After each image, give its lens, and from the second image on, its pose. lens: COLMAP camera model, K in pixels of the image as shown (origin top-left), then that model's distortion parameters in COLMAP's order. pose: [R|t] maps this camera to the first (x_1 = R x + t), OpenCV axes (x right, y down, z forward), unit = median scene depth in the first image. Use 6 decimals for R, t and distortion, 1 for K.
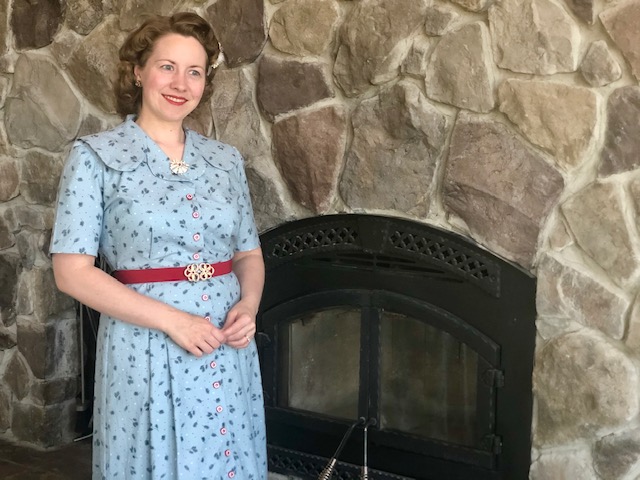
lens RADIAL K [[1057.7, 0, 318.8], [0, 1057.7, 237.6], [0, 0, 1]] dist [0.050190, 0.000000]
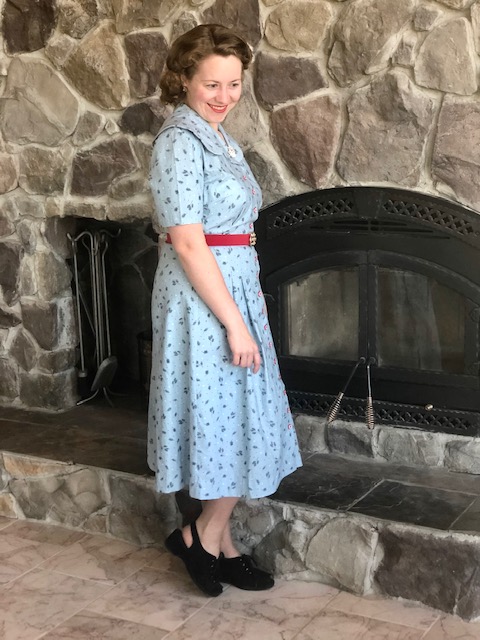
lens RADIAL K [[1057.7, 0, 243.5], [0, 1057.7, 320.1], [0, 0, 1]] dist [0.050190, 0.000000]
pose [[0.993433, -0.060025, 0.097402, -0.197639], [0.051267, 0.994616, 0.090057, 0.012056], [-0.102283, -0.084472, 0.991162, -0.162224]]
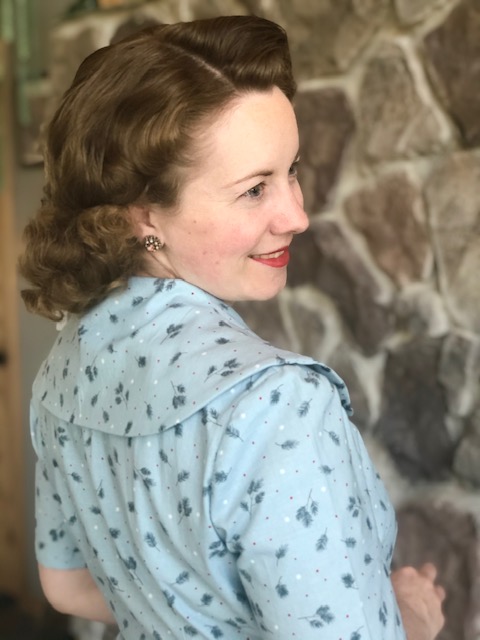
lens RADIAL K [[1057.7, 0, 246.2], [0, 1057.7, 320.6], [0, 0, 1]] dist [0.050190, 0.000000]
pose [[0.972846, -0.005333, -0.231393, -0.071291], [0.003564, 0.999961, -0.008062, -0.074354], [0.231427, 0.007019, 0.972827, 0.483338]]
